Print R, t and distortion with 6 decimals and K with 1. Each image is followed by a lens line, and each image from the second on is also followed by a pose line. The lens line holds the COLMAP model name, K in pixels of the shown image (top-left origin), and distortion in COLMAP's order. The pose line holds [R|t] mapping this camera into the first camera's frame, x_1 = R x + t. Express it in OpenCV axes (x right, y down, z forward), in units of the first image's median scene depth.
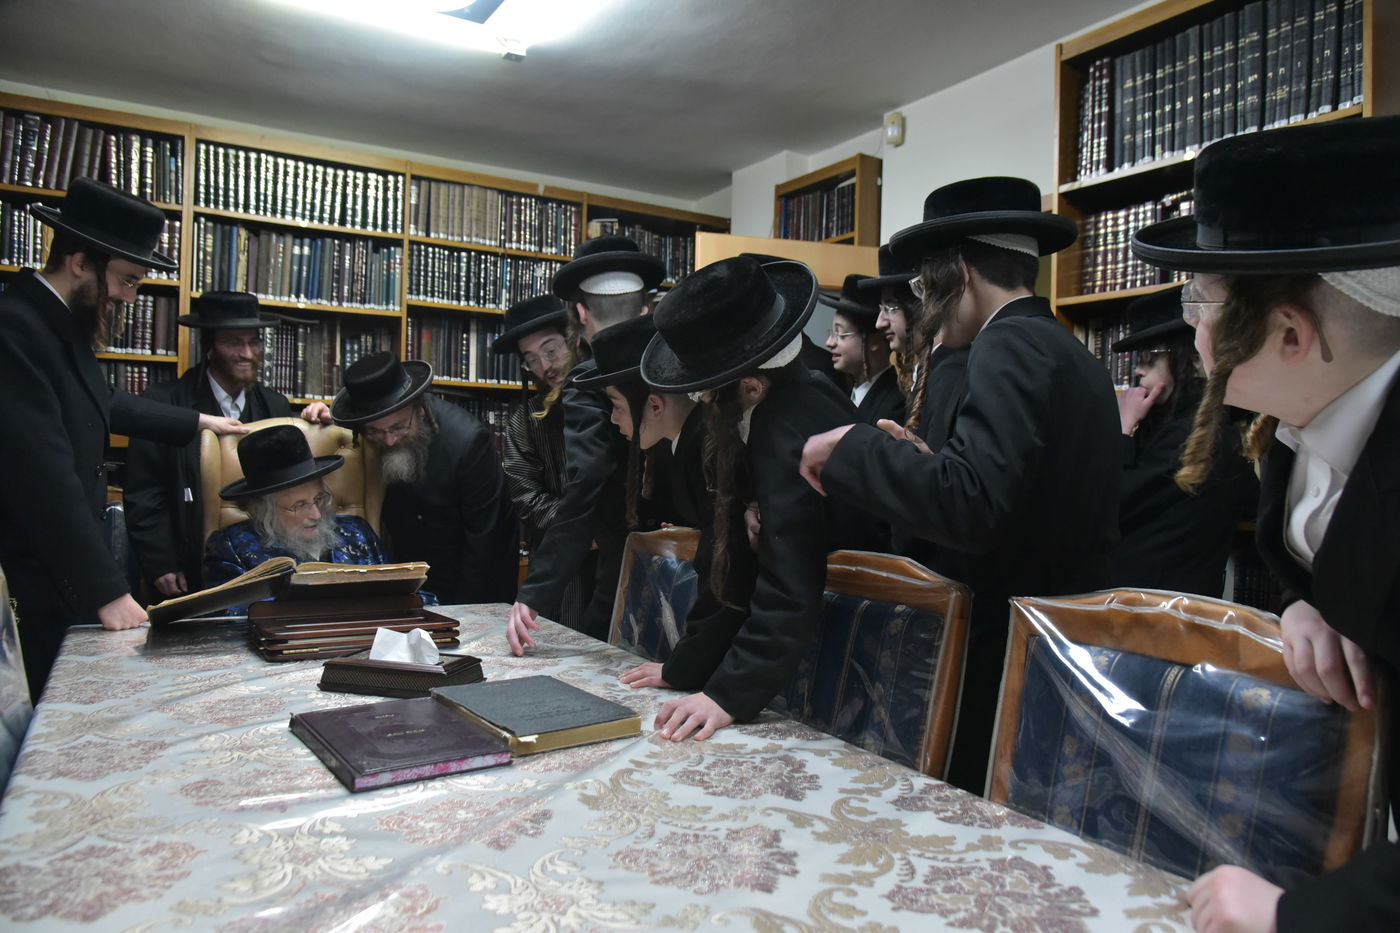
lens RADIAL K [[923.0, 0, 694.4], [0, 923.0, 462.3], [0, 0, 1]] dist [-0.043533, 0.009426]
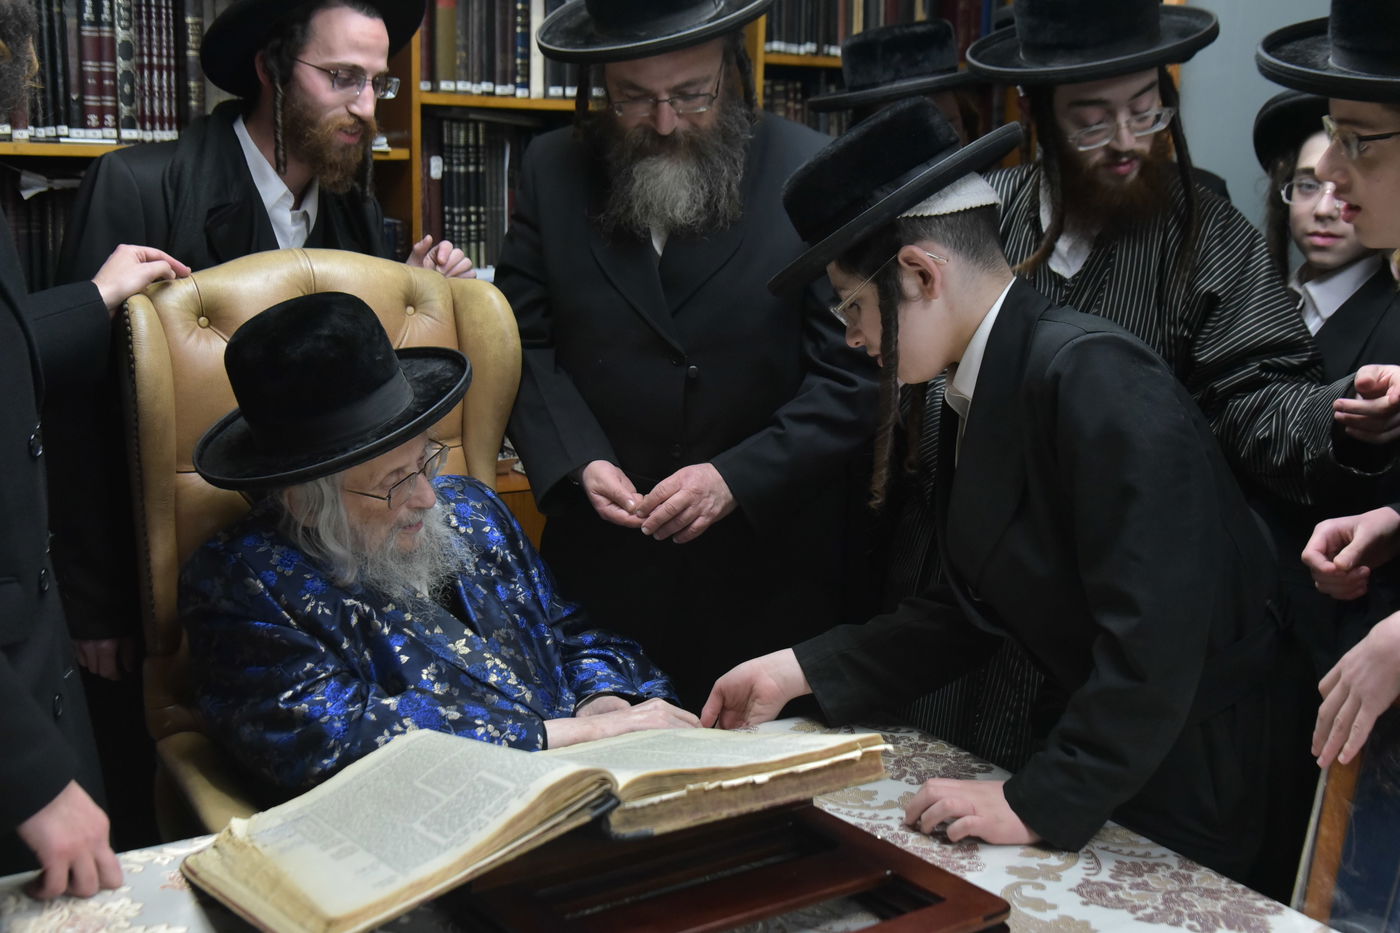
lens RADIAL K [[1595.6, 0, 697.4], [0, 1595.6, 473.9], [0, 0, 1]] dist [-0.044334, 0.058023]
pose [[0.999183, 0.002204, 0.040344, -0.207934], [-0.010910, 0.976137, 0.216881, -0.081158], [-0.038904, -0.217144, 0.975364, 0.174405]]
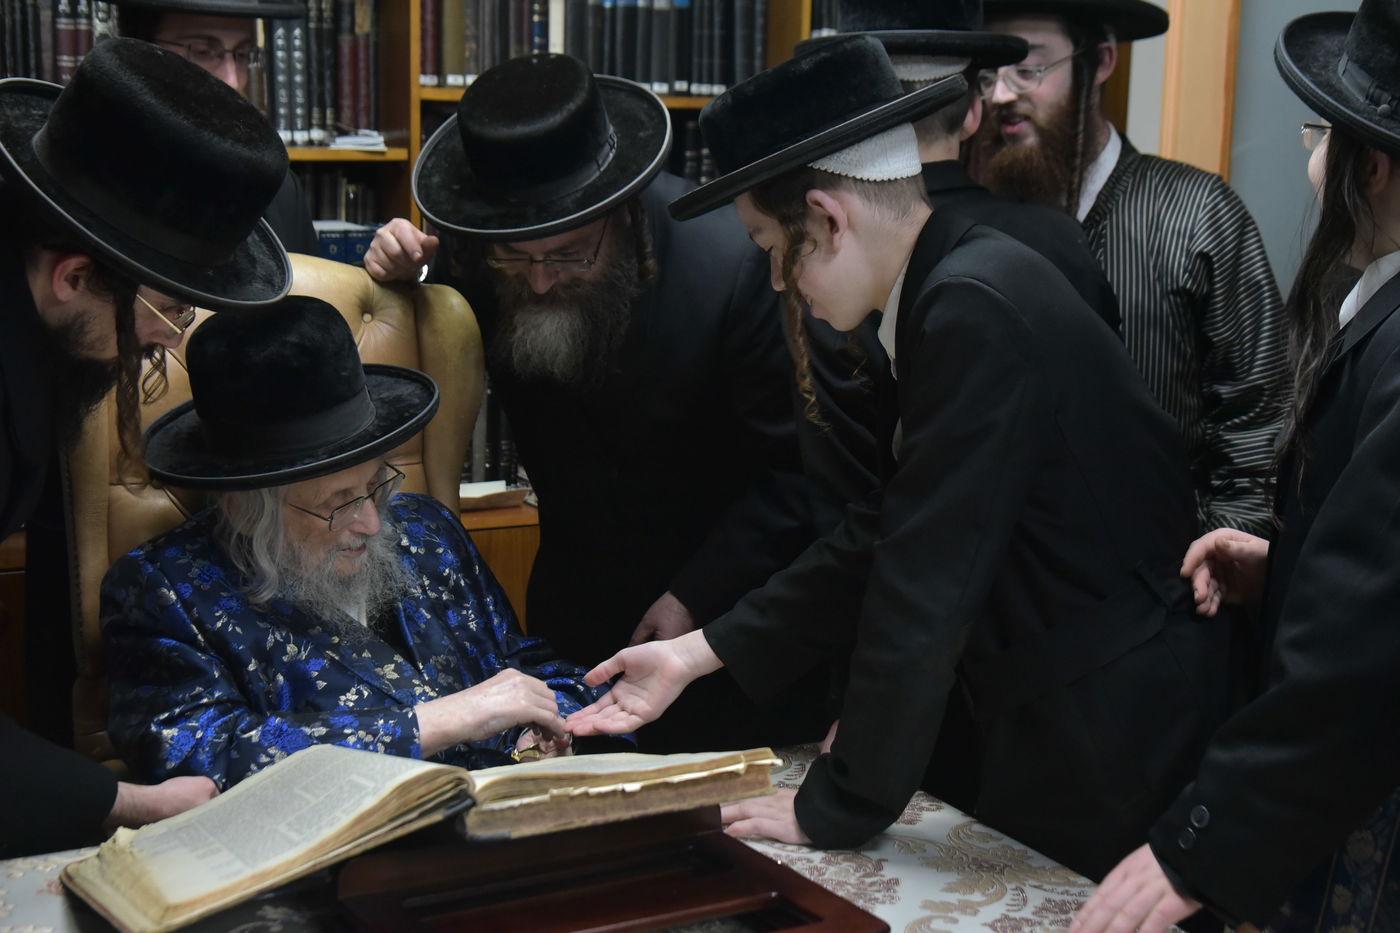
lens RADIAL K [[1886.3, 0, 695.9], [0, 1886.3, 465.2], [0, 0, 1]] dist [-0.044033, 0.144360]
pose [[0.999178, 0.012576, -0.038527, -0.152351], [-0.005406, 0.983496, 0.180850, -0.079764], [0.040165, -0.180493, 0.982756, 0.120944]]
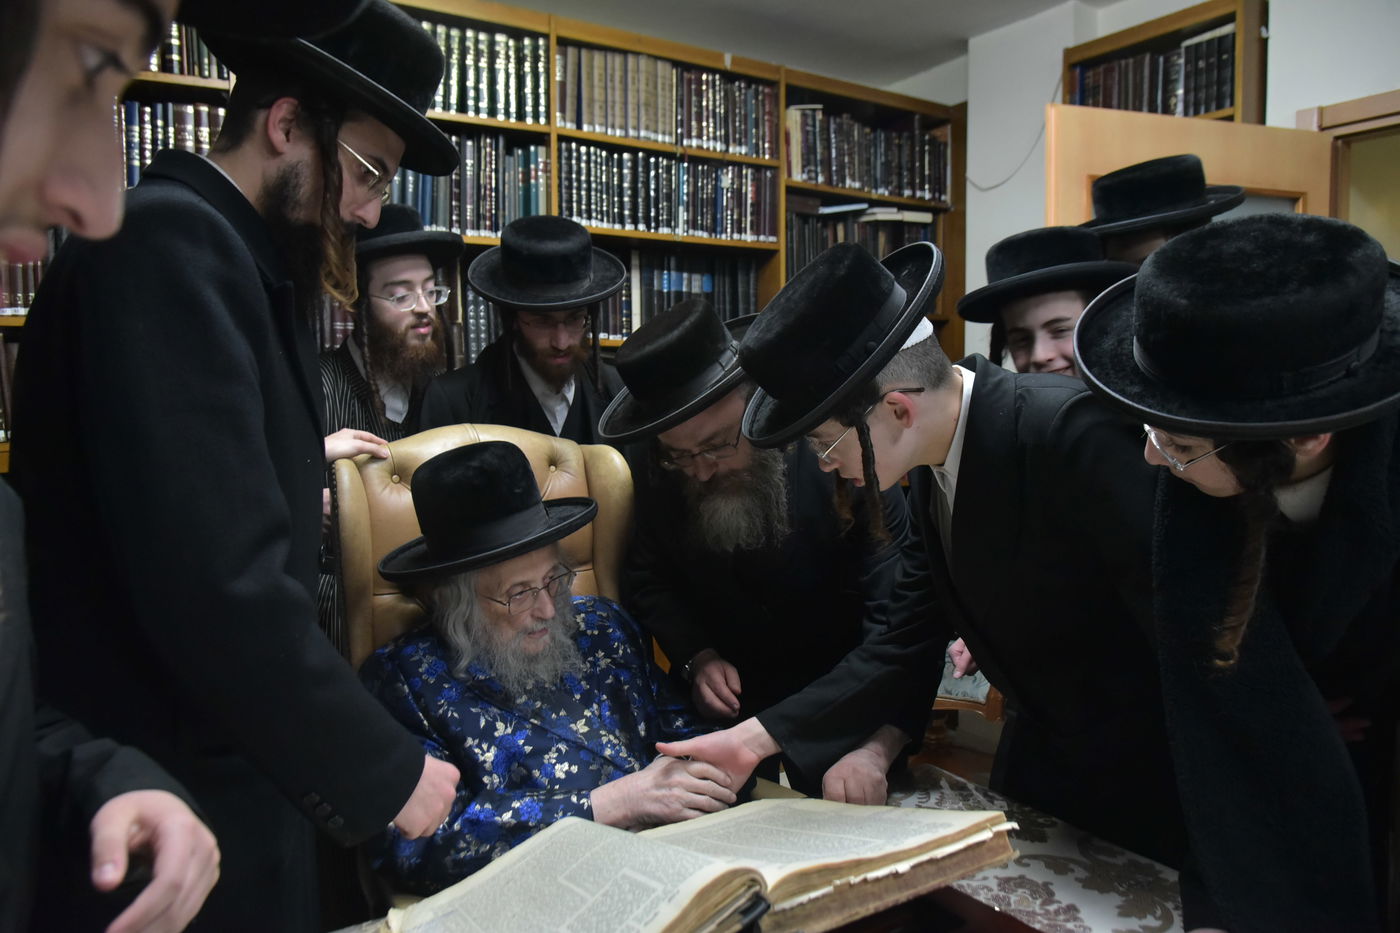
lens RADIAL K [[927.8, 0, 698.4], [0, 927.8, 457.4], [0, 0, 1]] dist [-0.045214, 0.003968]
pose [[0.999393, -0.031511, 0.014837, -0.224711], [0.030483, 0.997417, 0.065045, -0.045521], [-0.016848, -0.064554, 0.997772, 0.303329]]
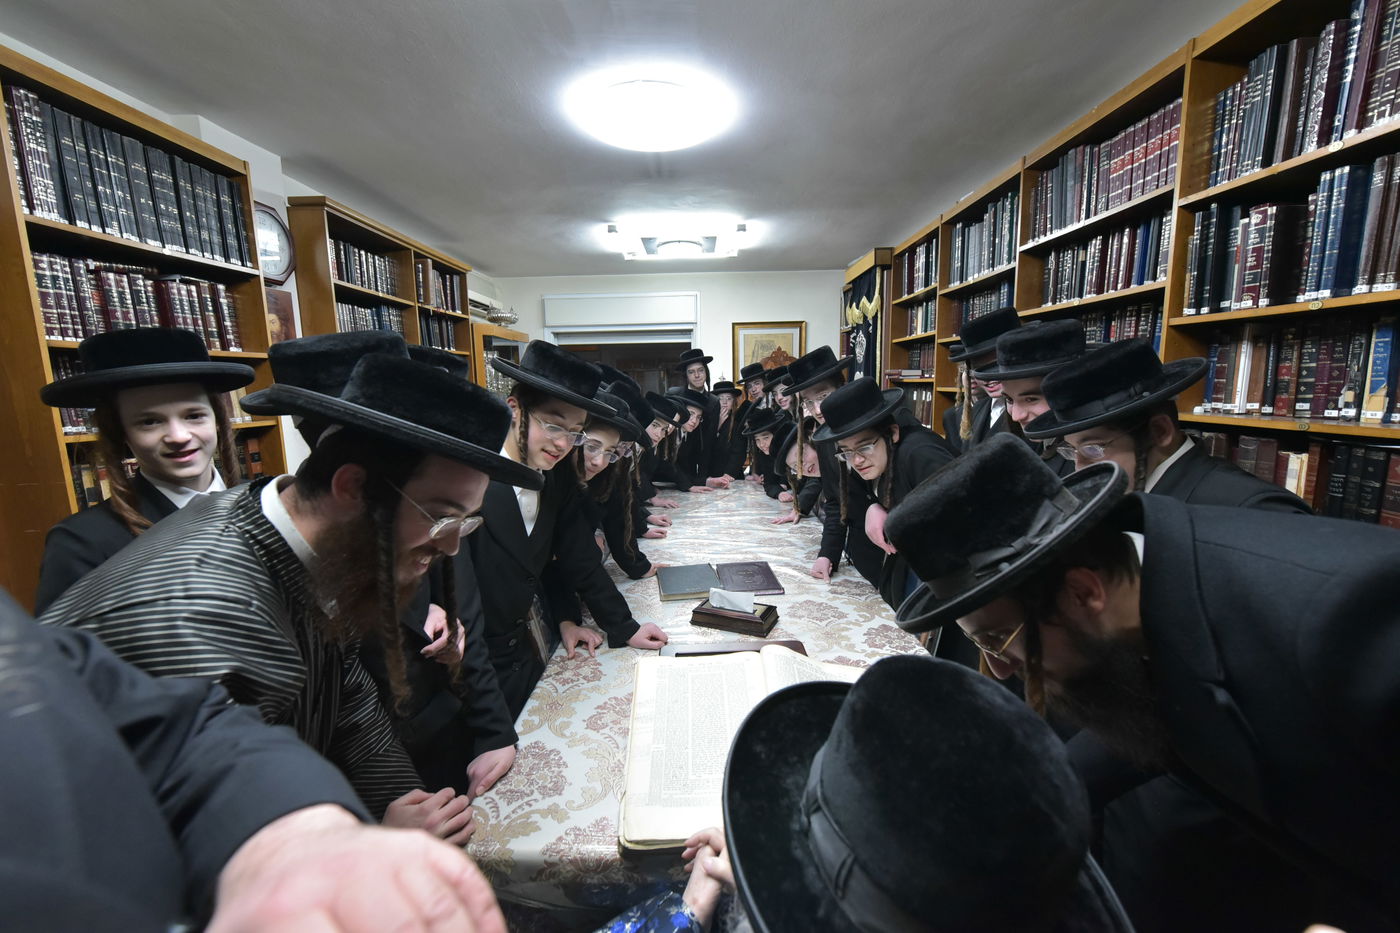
lens RADIAL K [[572.0, 0, 706.1], [0, 572.0, 467.4], [0, 0, 1]] dist [0.002563, 0.000572]
pose [[-0.864231, -0.084598, 0.495932, -0.337048], [-0.000458, 0.985893, 0.167378, -0.098540], [-0.503095, 0.144426, -0.852078, 0.797332]]
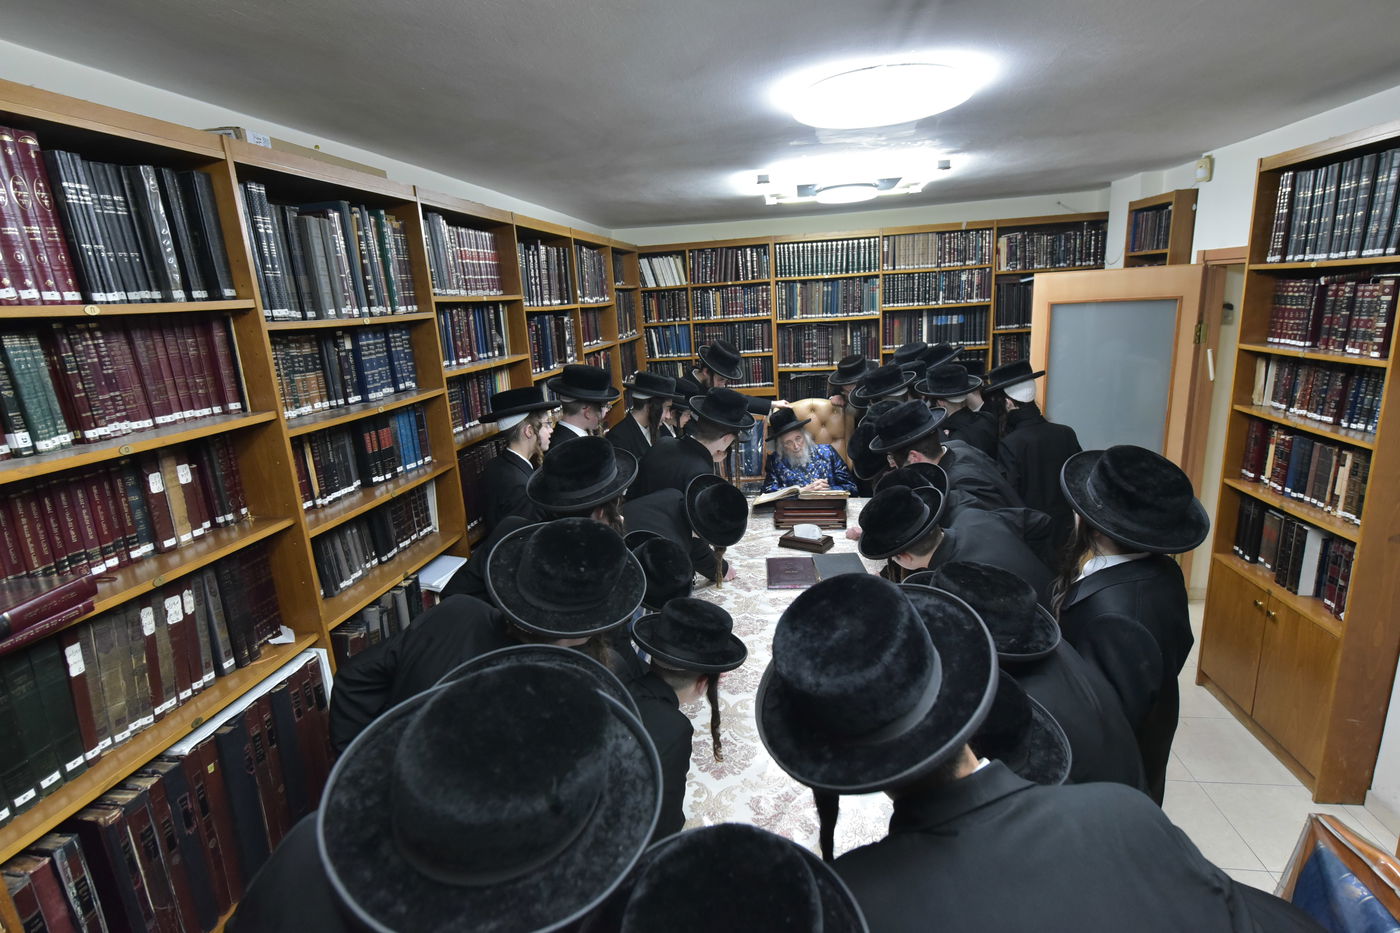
lens RADIAL K [[677.3, 0, 707.1], [0, 677.3, 465.9], [0, 0, 1]] dist [-0.002070, -0.000715]
pose [[0.767580, 0.085756, -0.635191, 0.301325], [0.074690, 0.972290, 0.221524, -0.196936], [0.636587, -0.217480, 0.739905, -0.285123]]
